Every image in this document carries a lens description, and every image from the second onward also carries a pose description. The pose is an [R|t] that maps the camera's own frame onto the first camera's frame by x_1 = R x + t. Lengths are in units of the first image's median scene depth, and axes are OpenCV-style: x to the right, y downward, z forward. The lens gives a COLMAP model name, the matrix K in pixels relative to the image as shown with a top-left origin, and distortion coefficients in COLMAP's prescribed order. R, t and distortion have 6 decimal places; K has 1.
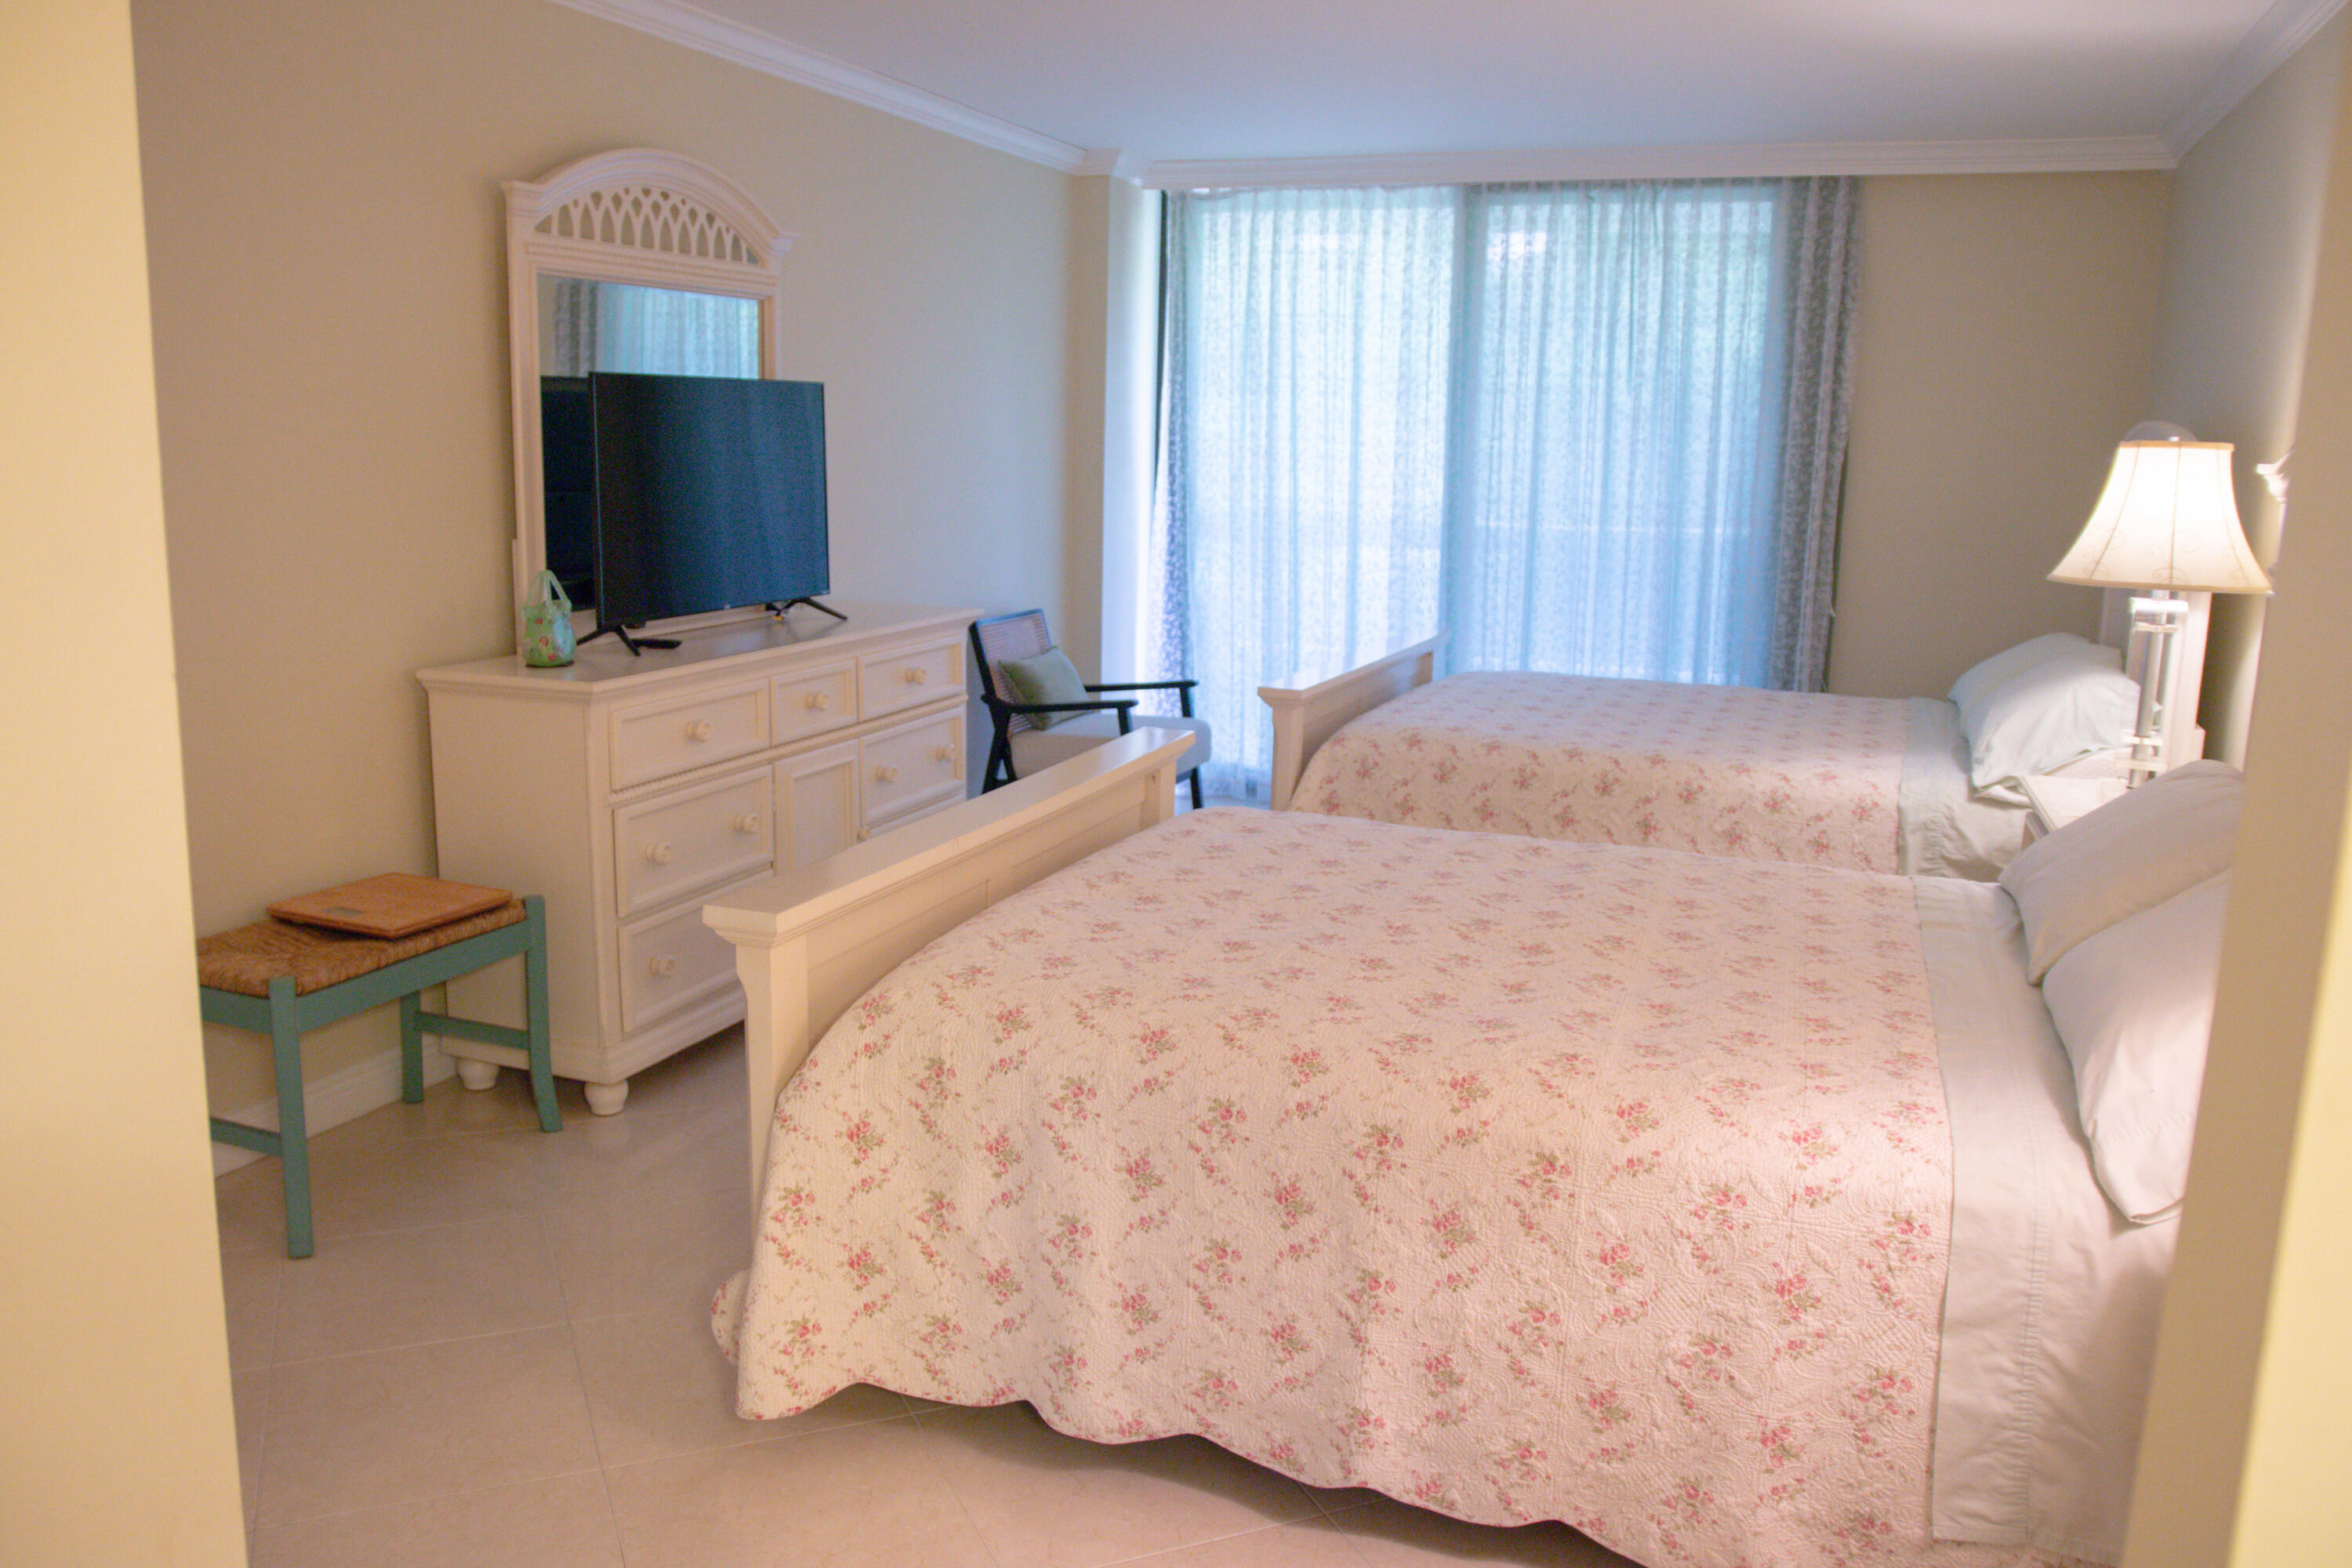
lens RADIAL K [[1817.0, 0, 1148.4], [0, 1817.0, 782.0], [0, 0, 1]] dist [-0.133657, 0.101636]
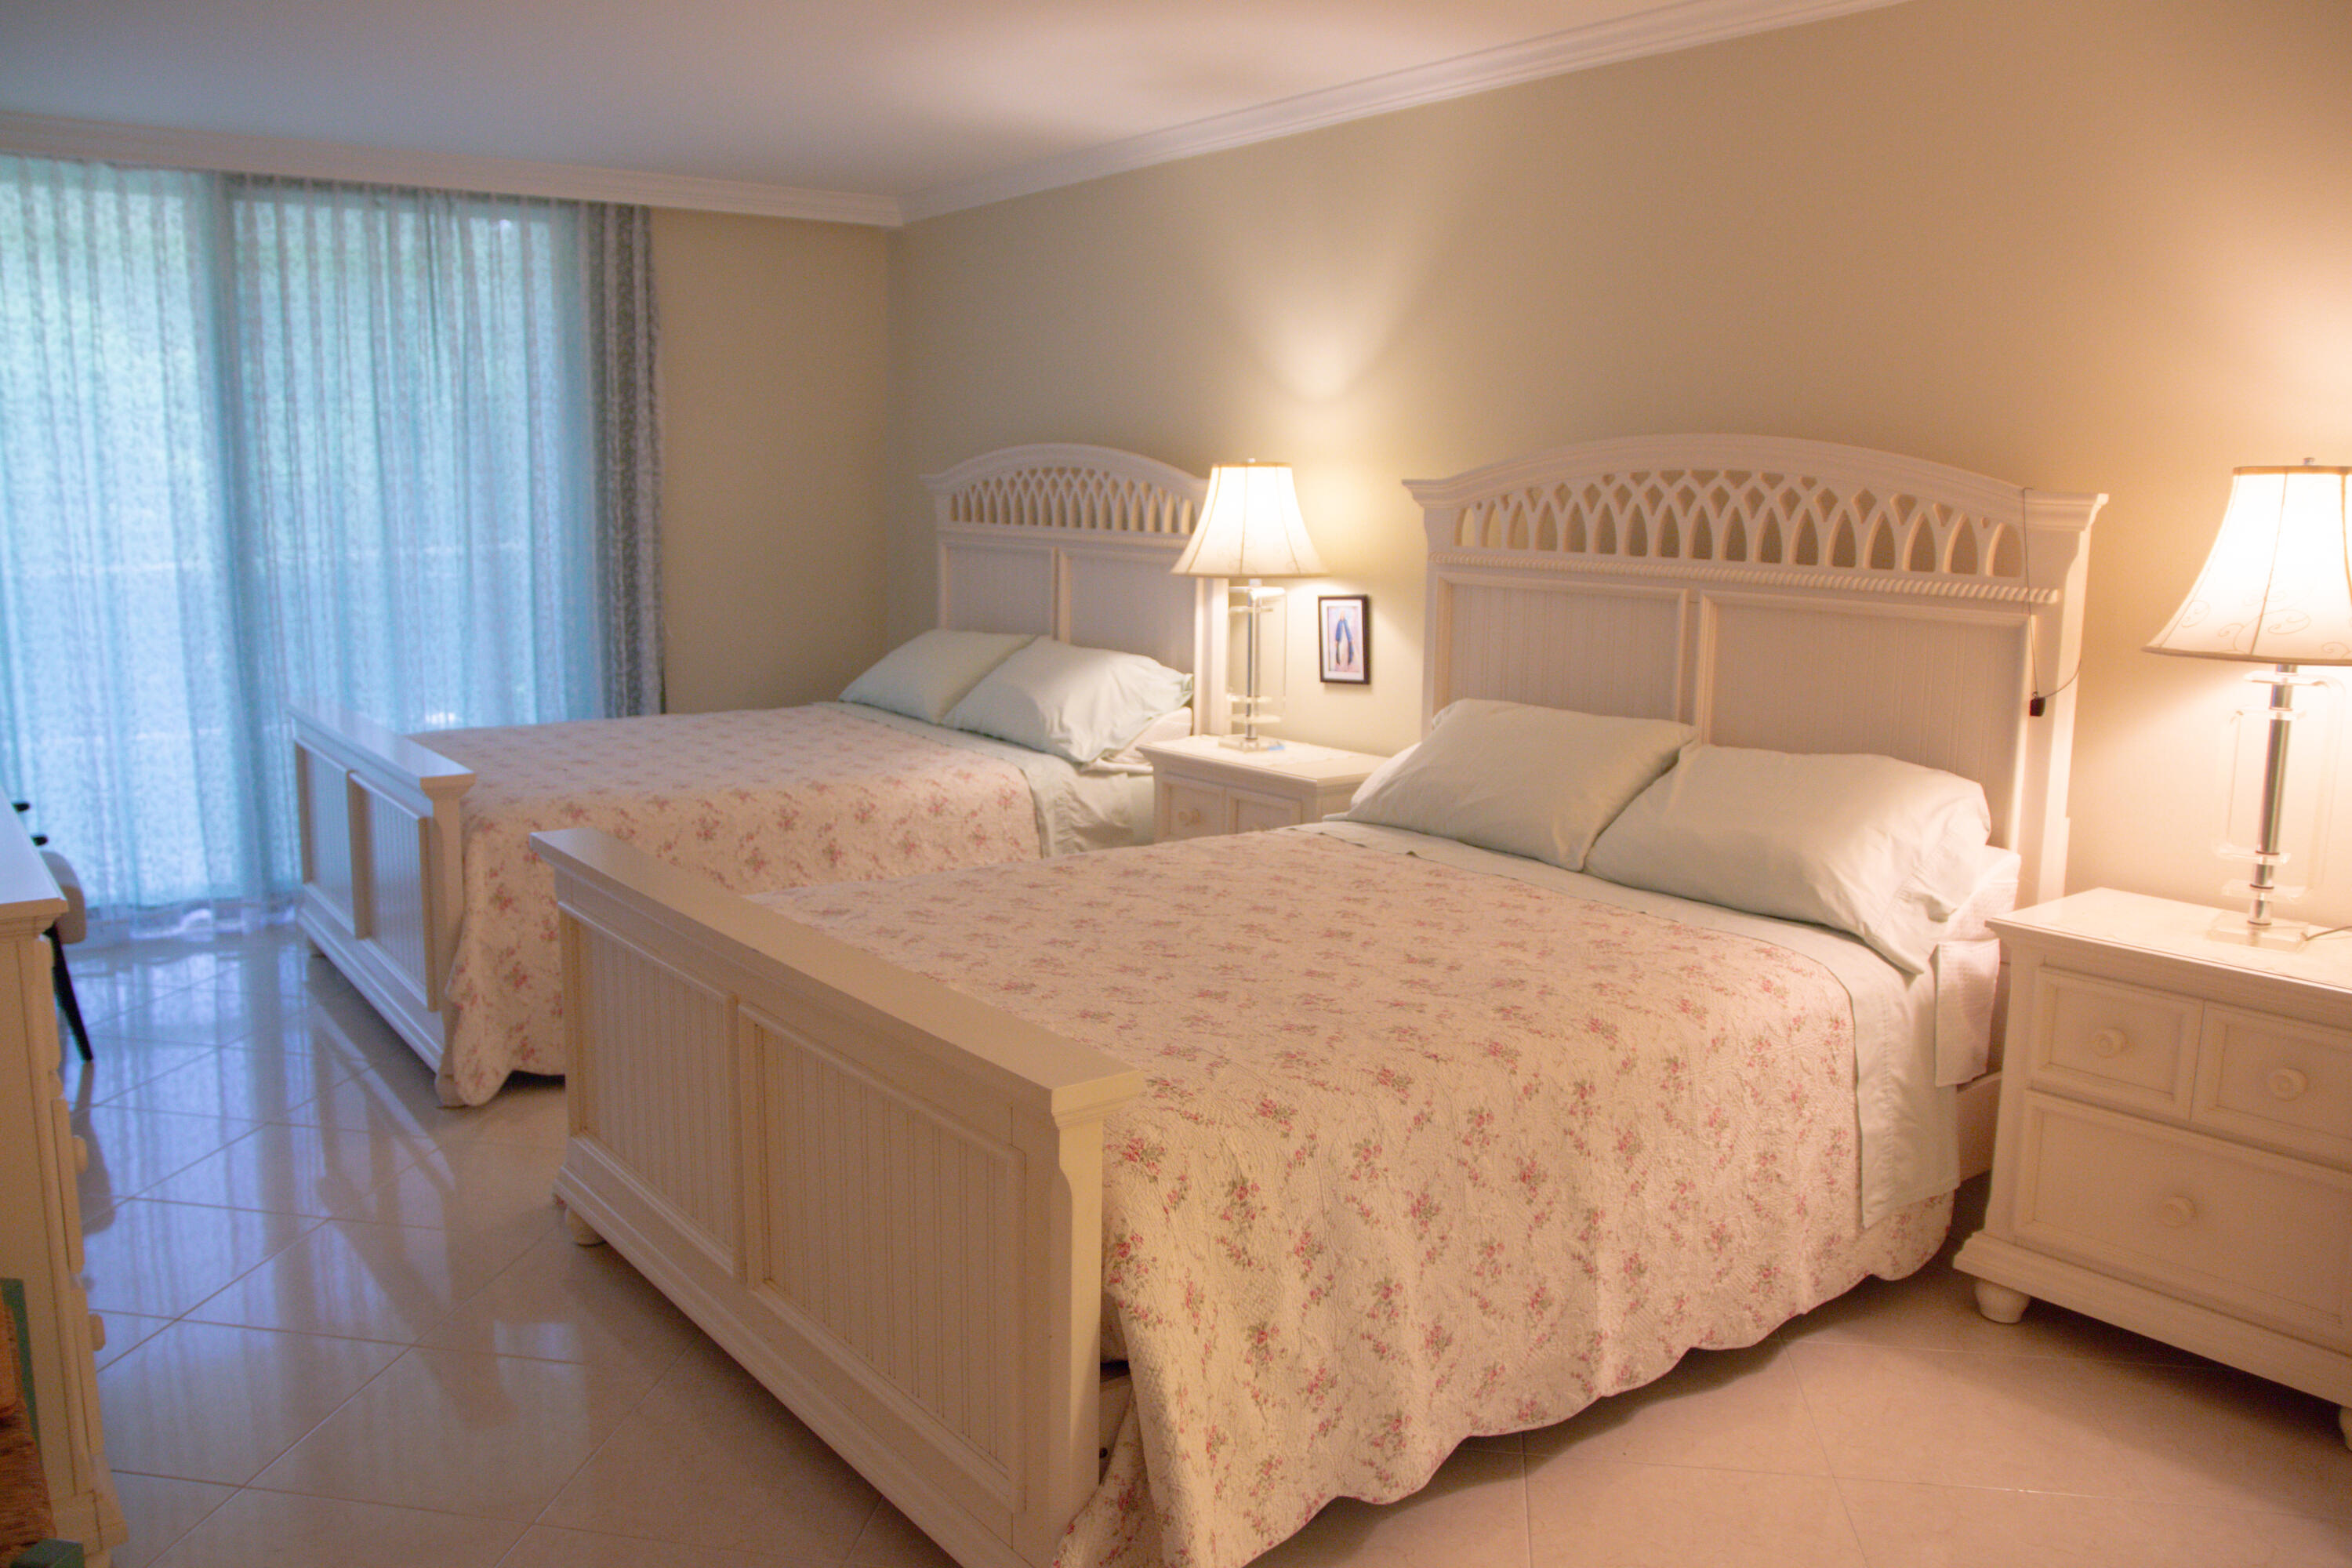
lens RADIAL K [[1830.3, 0, 1147.6], [0, 1830.3, 789.9], [0, 0, 1]] dist [-0.138039, 0.117850]
pose [[0.533401, -0.152101, 0.832075, -0.859012], [0.159235, 0.984168, 0.077826, -0.111687], [-0.830739, 0.090983, 0.549176, 0.534880]]
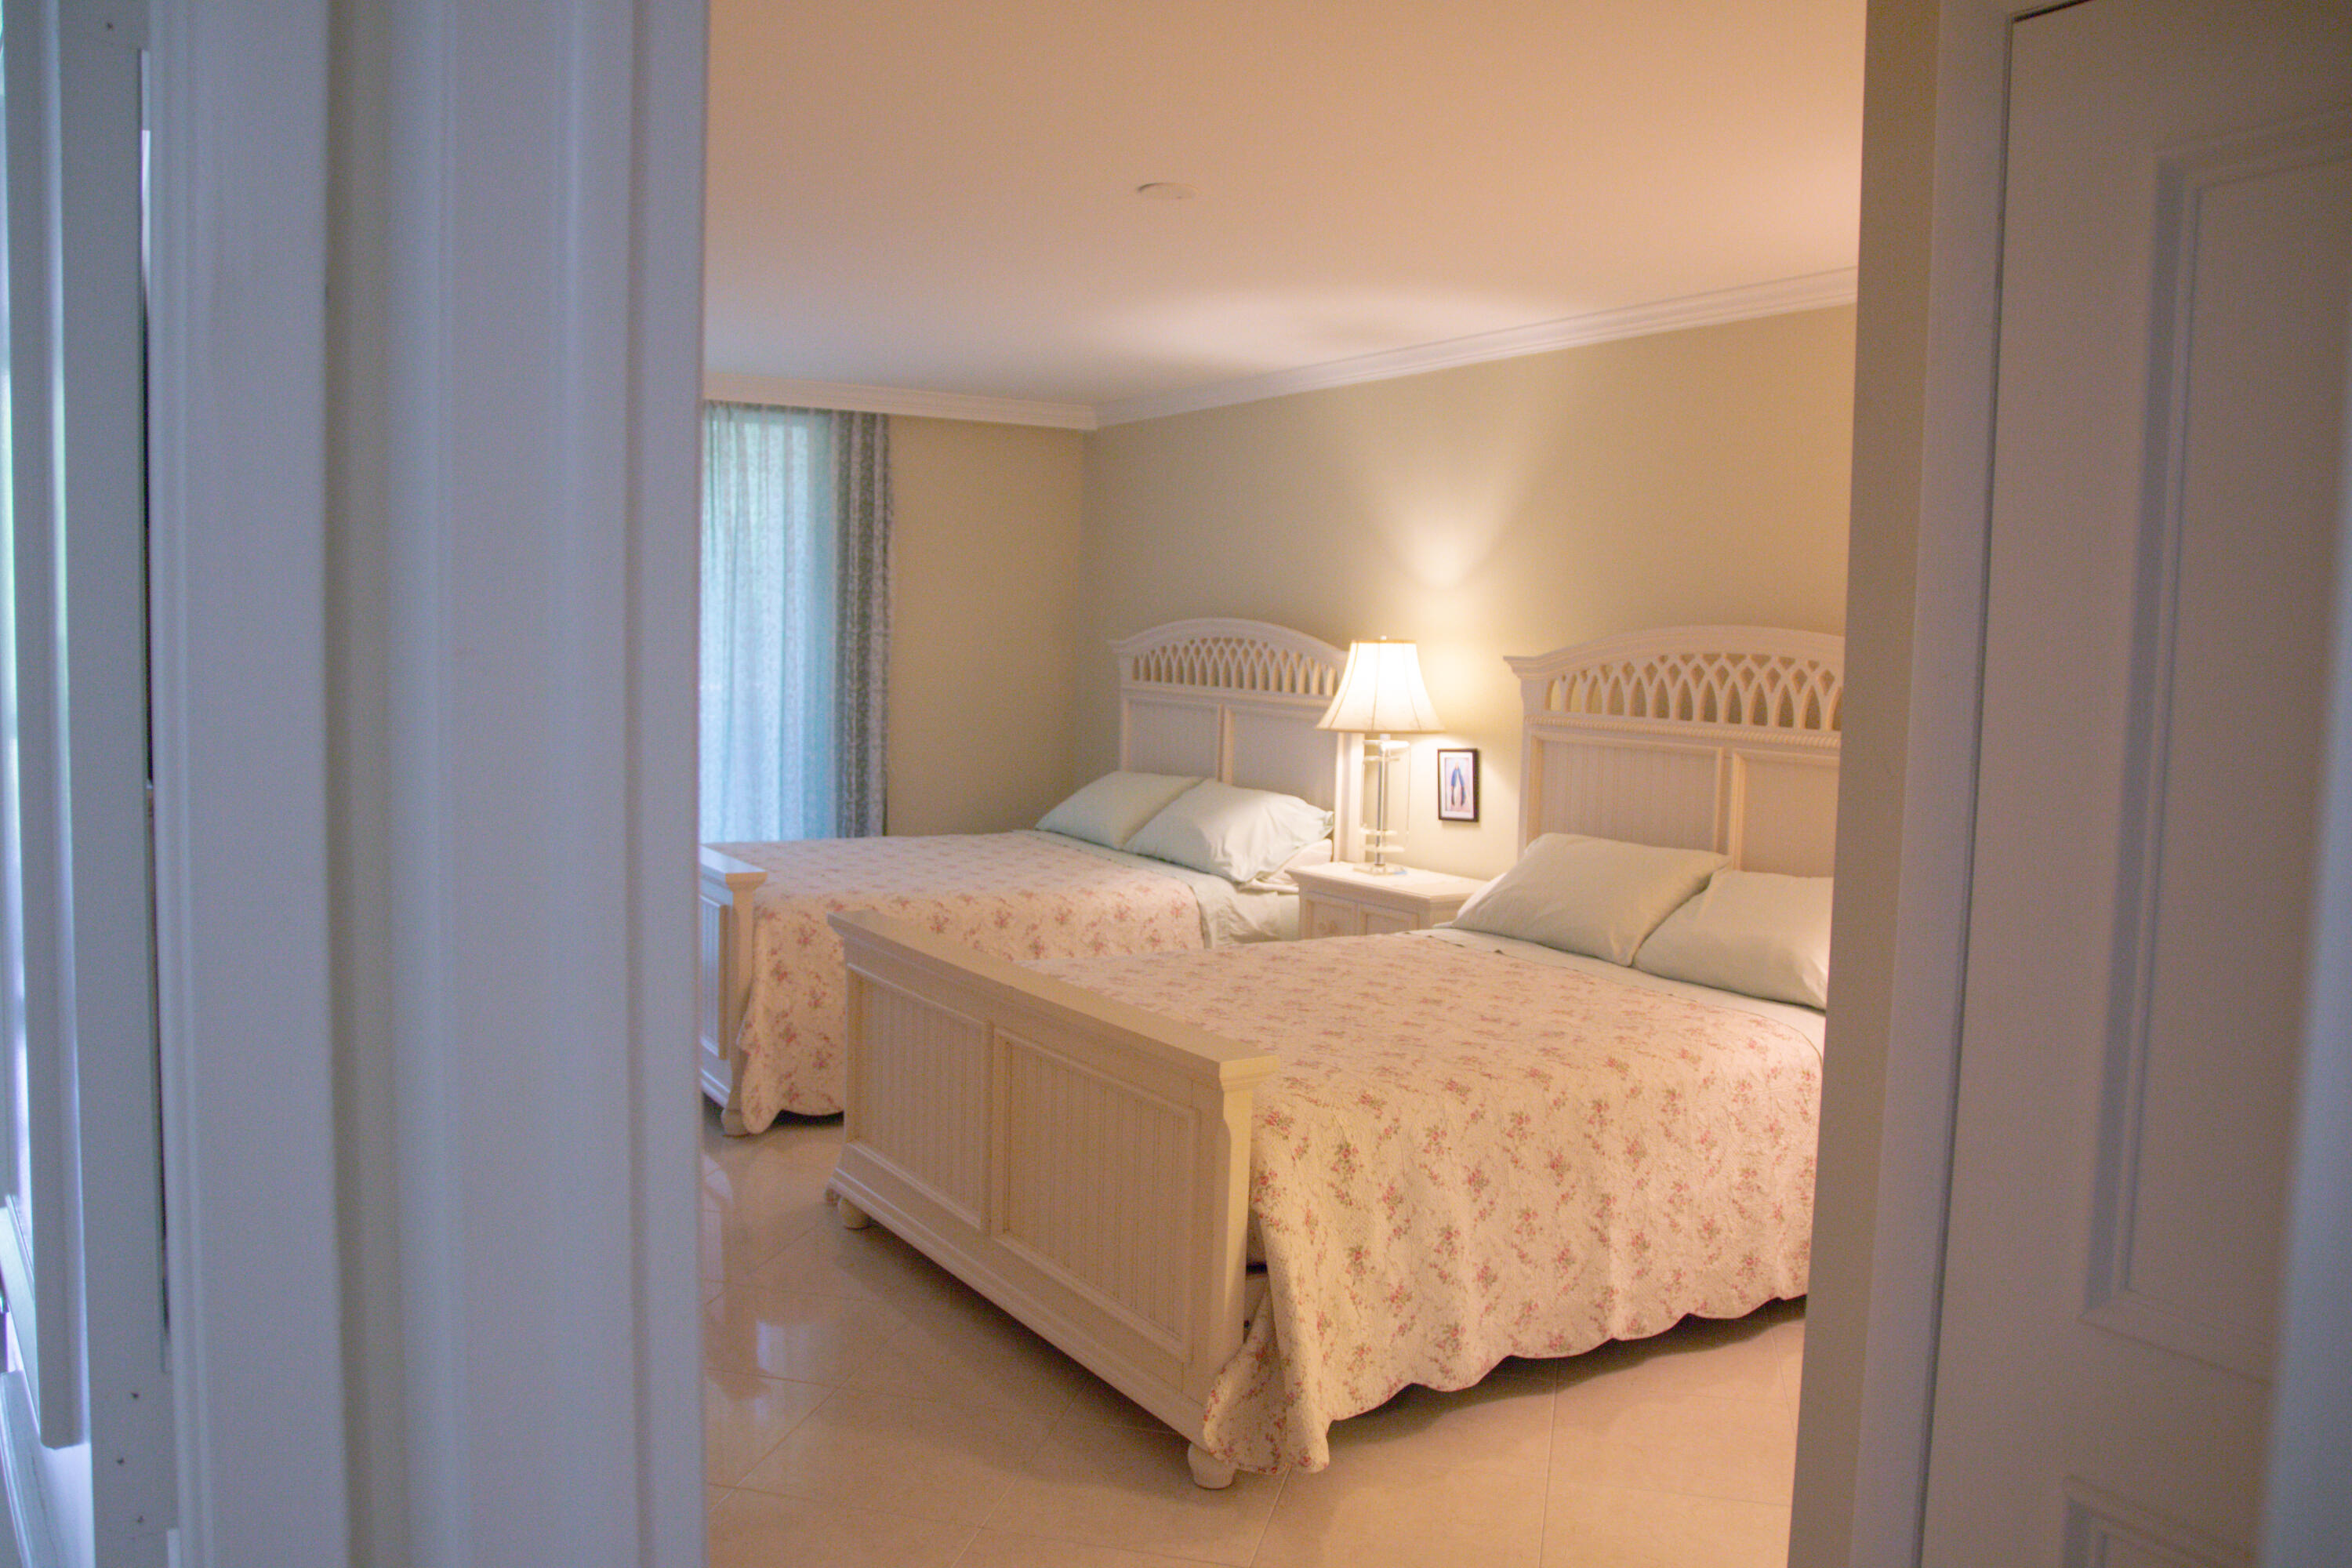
lens RADIAL K [[1830.3, 0, 1147.6], [0, 1830.3, 789.9], [0, 0, 1]] dist [-0.138039, 0.117850]
pose [[0.604690, -0.072600, 0.793145, -1.224740], [0.138745, 0.990212, -0.015140, -0.097864], [-0.784283, 0.119200, 0.608844, 0.290333]]
